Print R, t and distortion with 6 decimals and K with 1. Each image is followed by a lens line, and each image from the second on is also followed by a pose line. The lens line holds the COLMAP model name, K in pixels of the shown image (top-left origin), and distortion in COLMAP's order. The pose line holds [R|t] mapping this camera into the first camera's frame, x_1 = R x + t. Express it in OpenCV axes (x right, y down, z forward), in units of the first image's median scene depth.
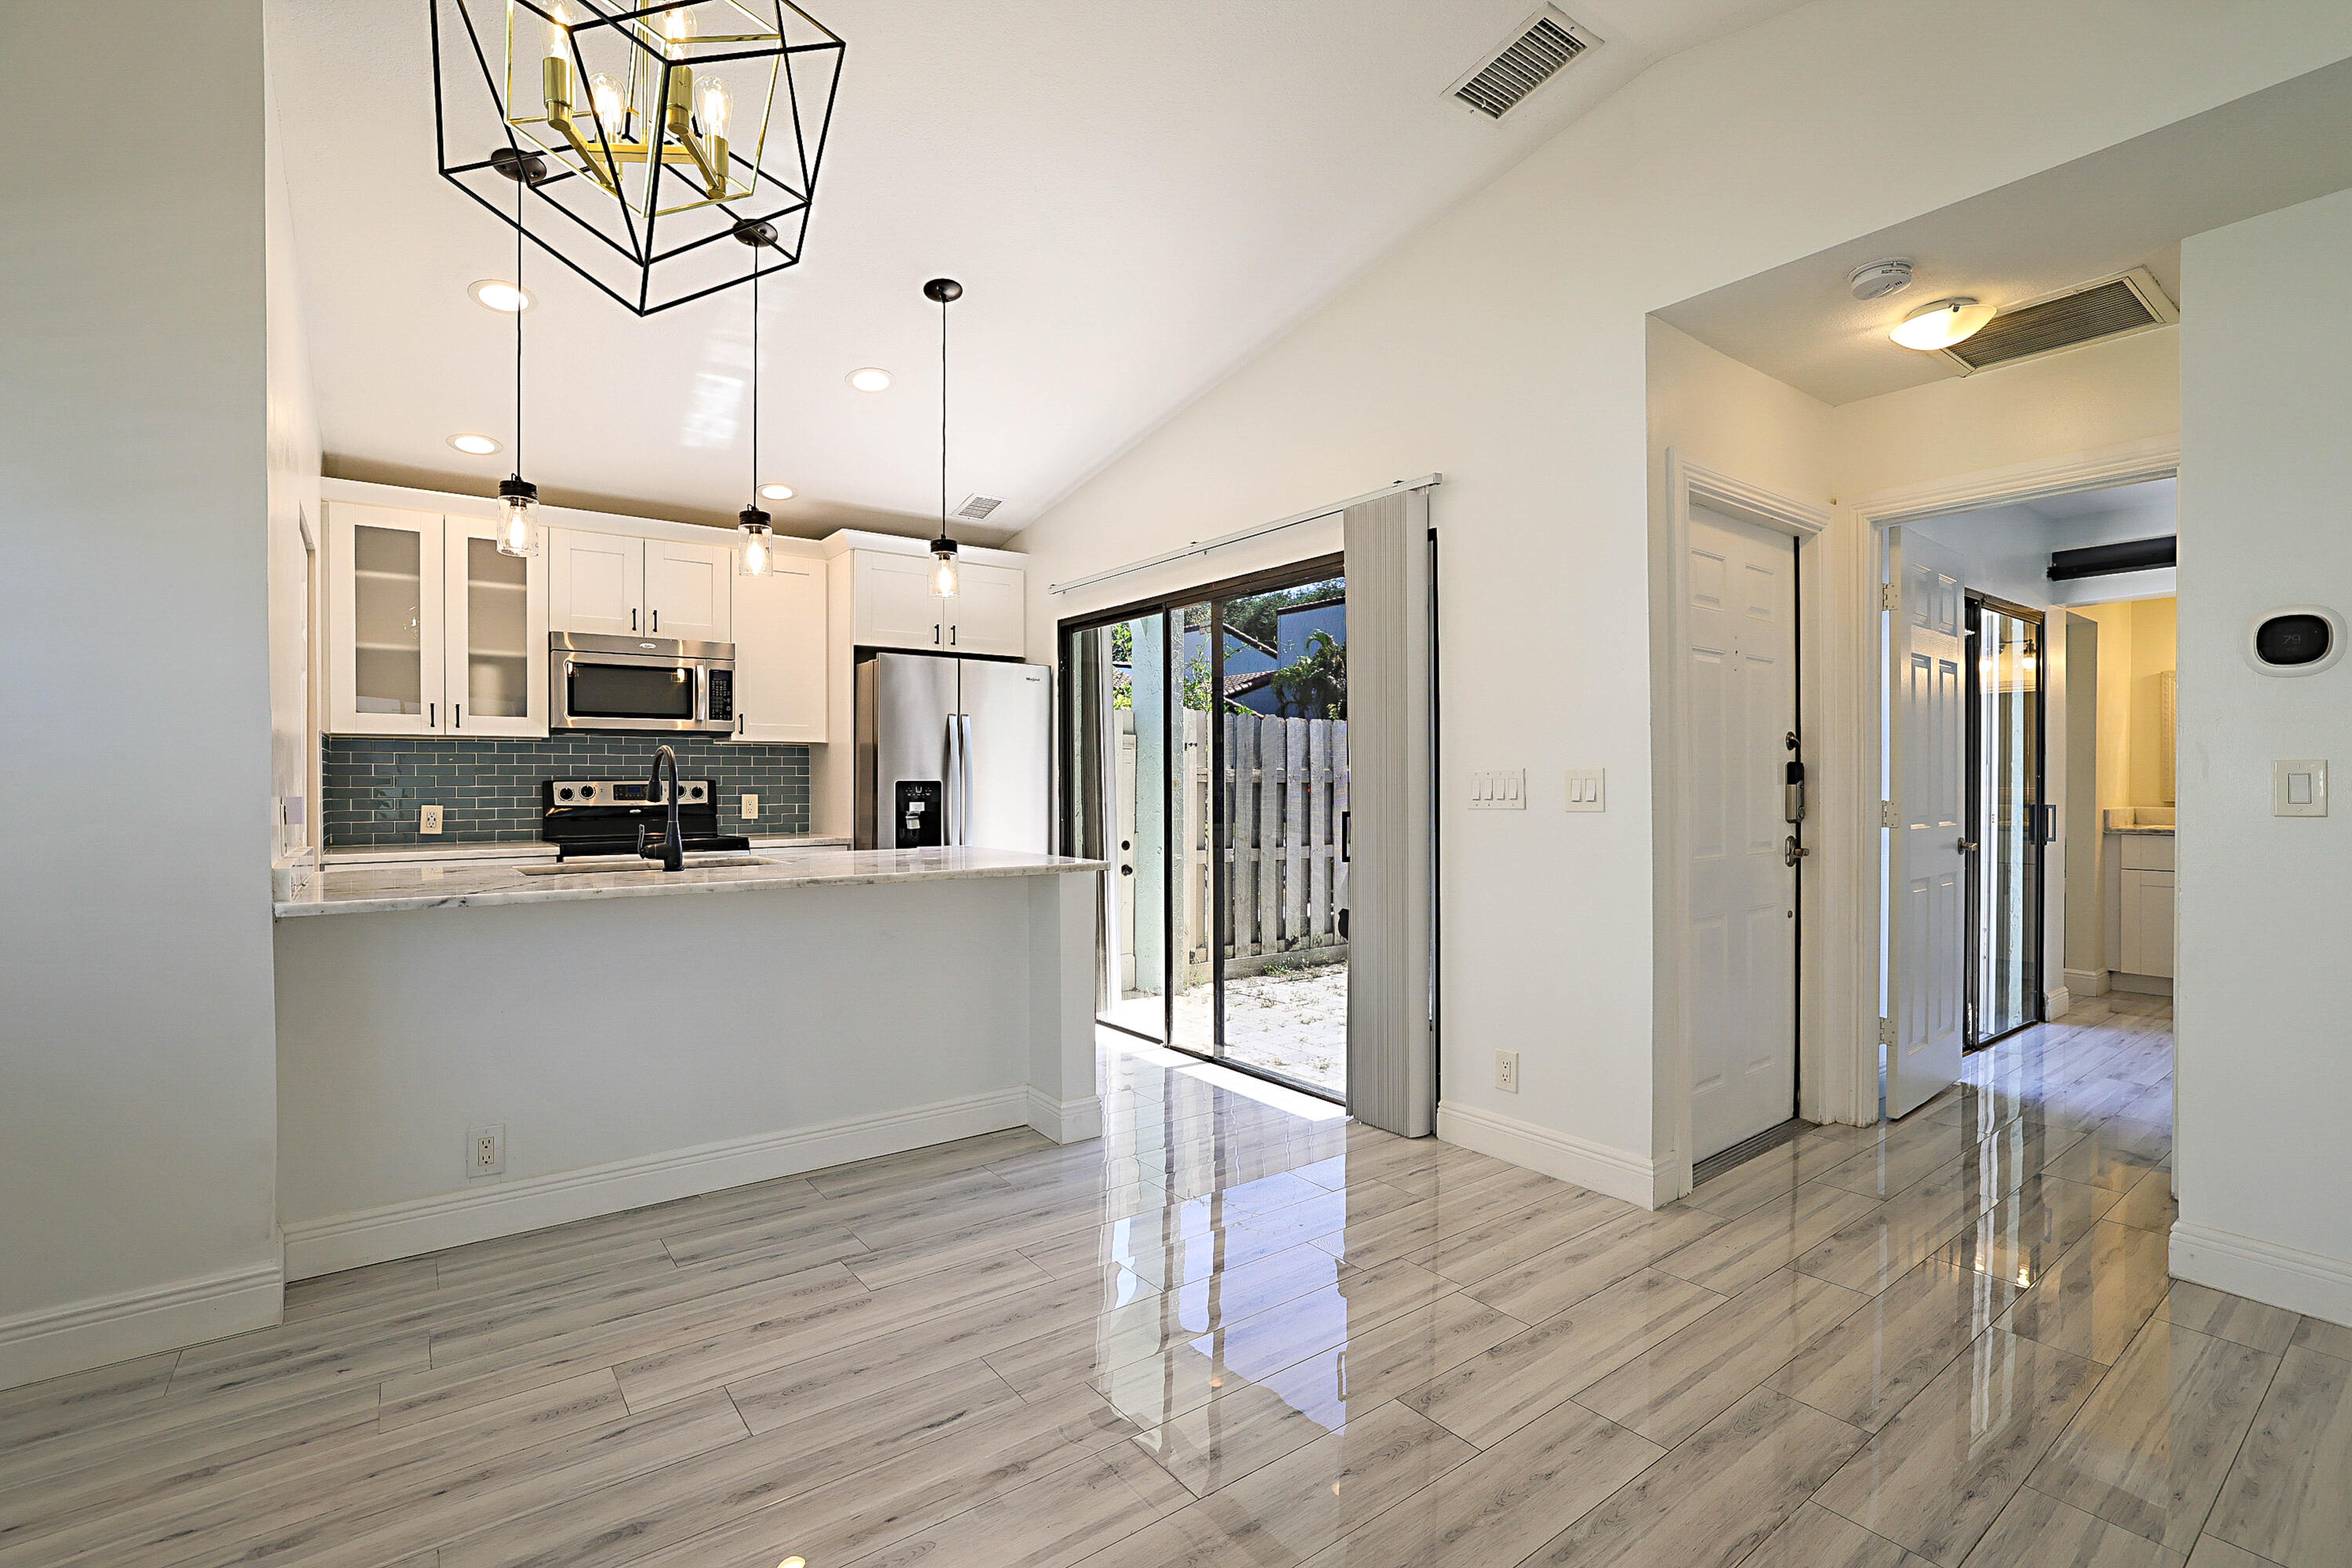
lens RADIAL K [[1071.2, 0, 1171.5], [0, 1071.2, 786.7], [0, 0, 1]] dist [-0.022907, 0.006588]
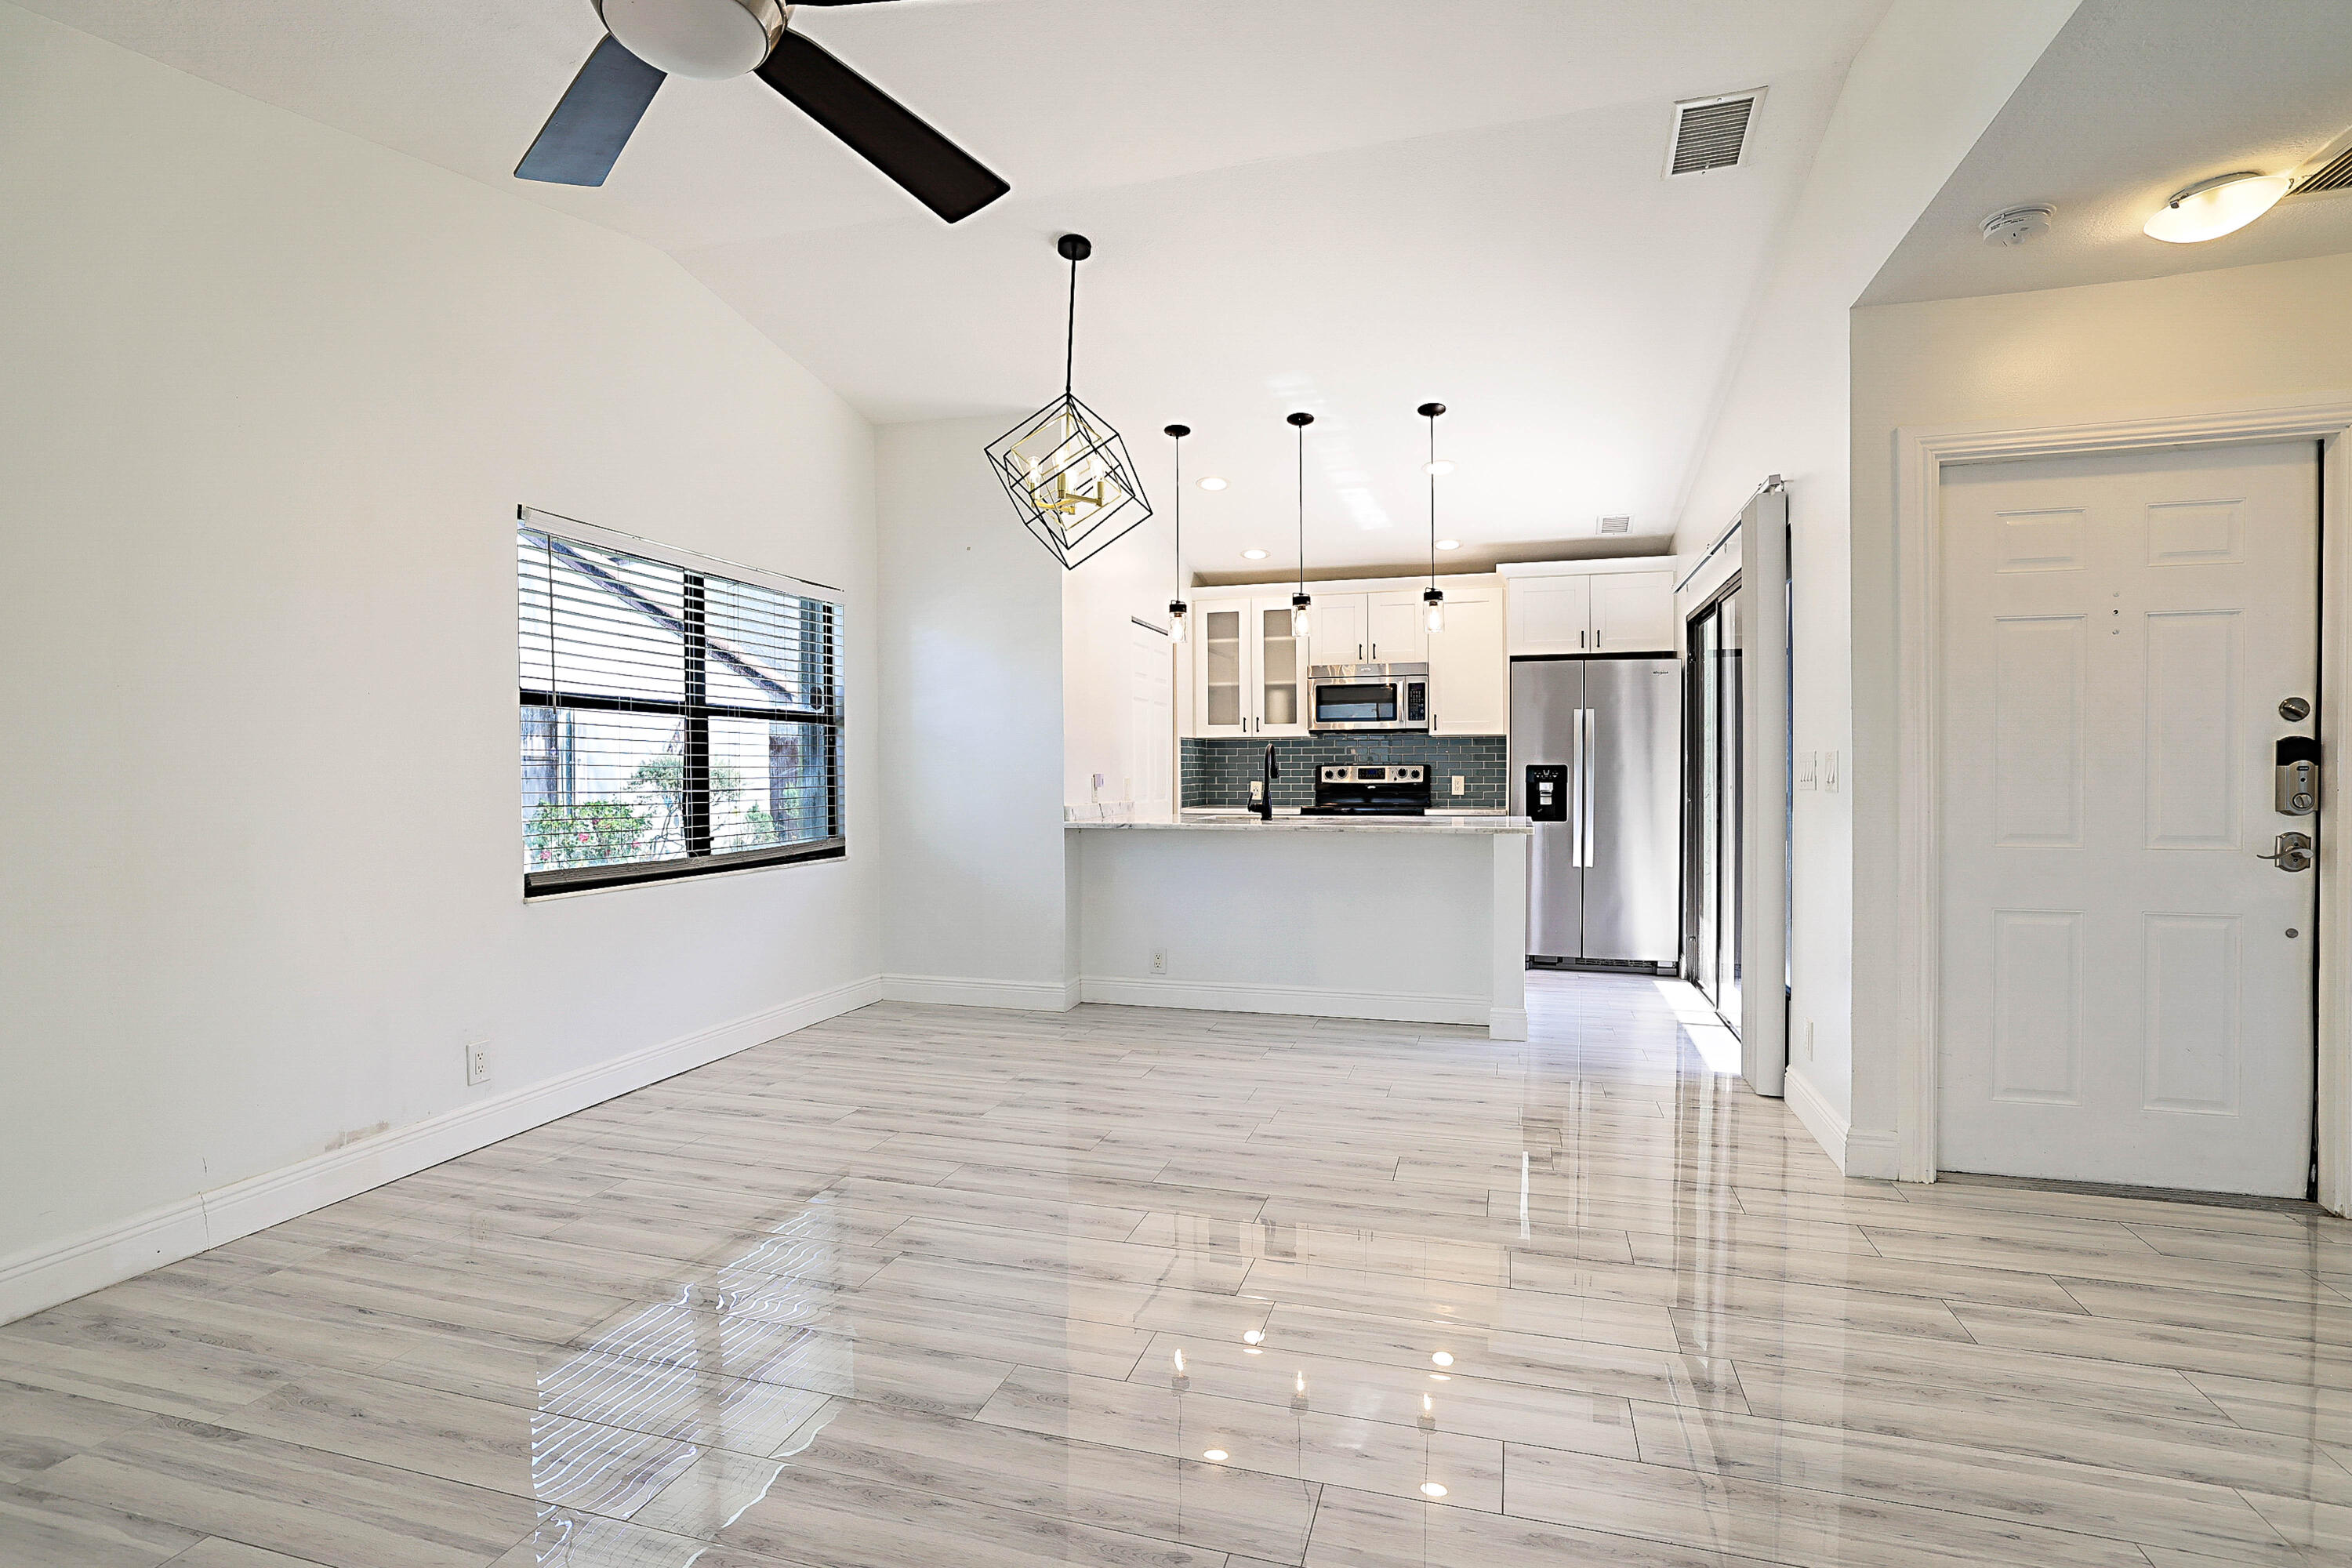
lens RADIAL K [[1143.9, 0, 1153.9], [0, 1143.9, 793.4], [0, 0, 1]] dist [-0.021415, 0.013829]
pose [[0.585665, 0.016978, -0.810376, 0.597049], [-0.001802, 0.999805, 0.019644, 0.002360], [0.810551, -0.010044, 0.585581, -0.122388]]
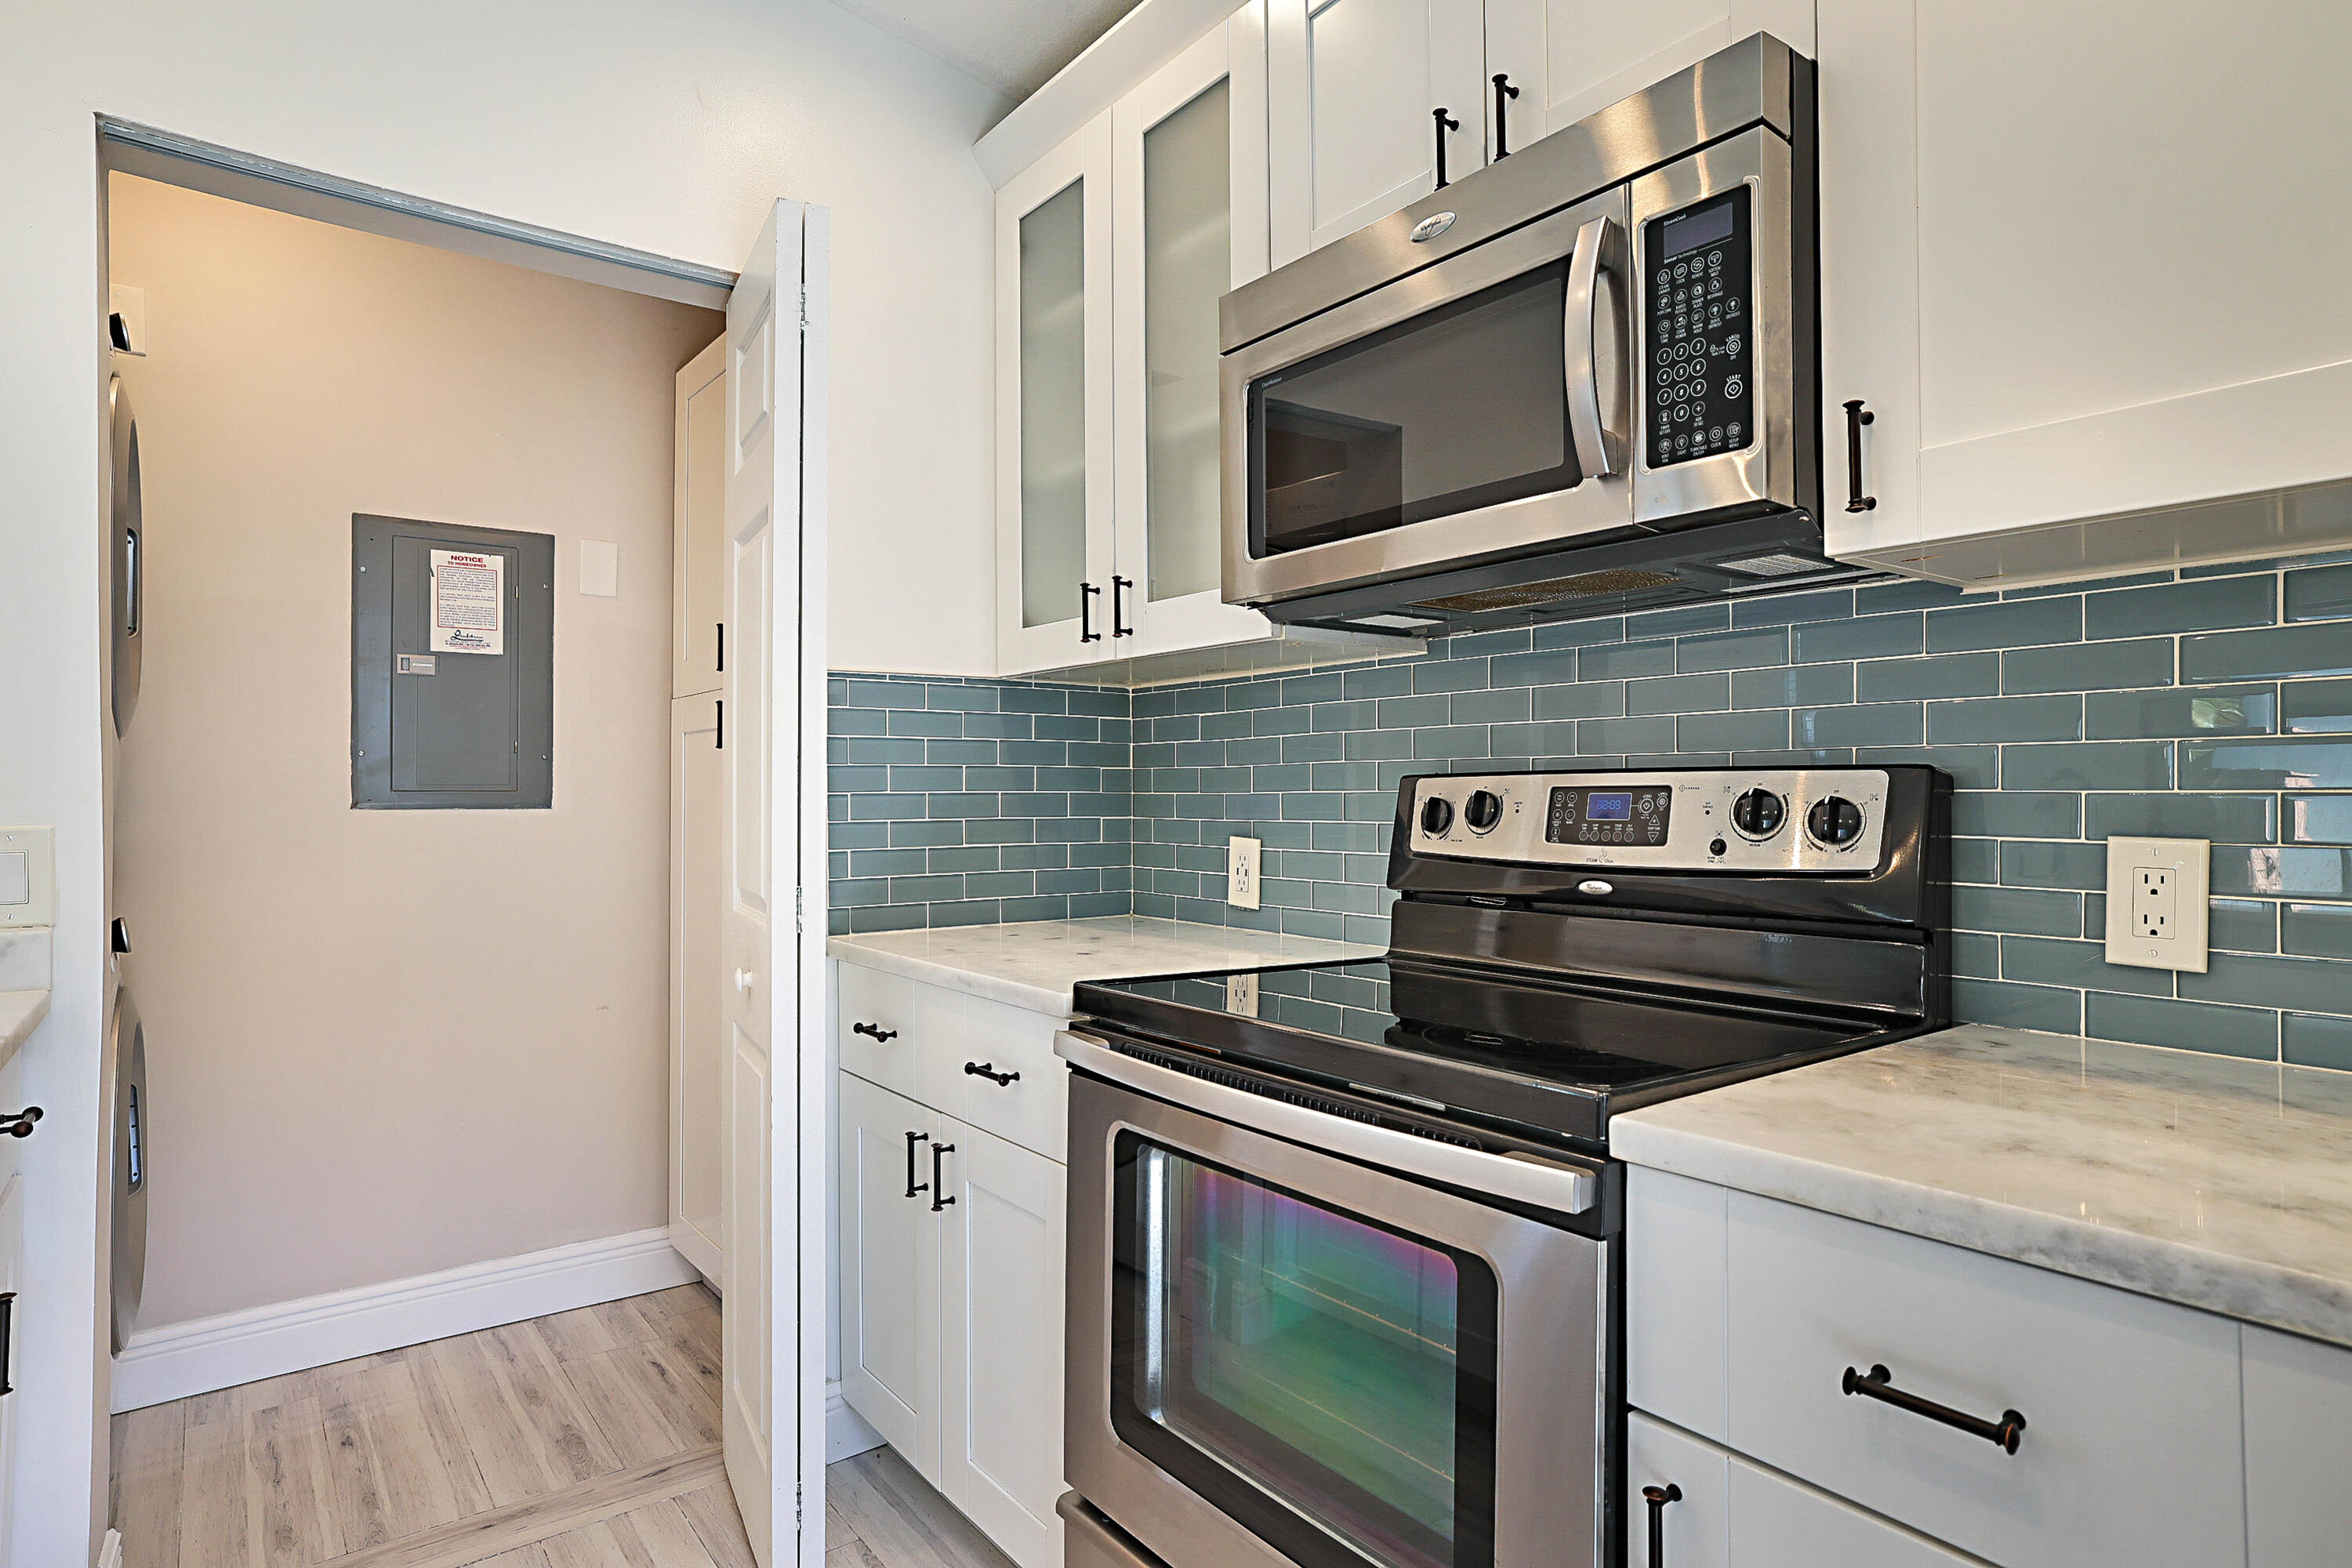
lens RADIAL K [[1274.1, 0, 1170.0], [0, 1274.1, 778.4], [0, 0, 1]] dist [-0.005394, 0.001056]
pose [[-0.002290, -0.010765, -0.999939, -0.203692], [-0.005282, 0.999928, -0.010753, 0.000070], [0.999983, 0.005257, -0.002347, 0.975740]]
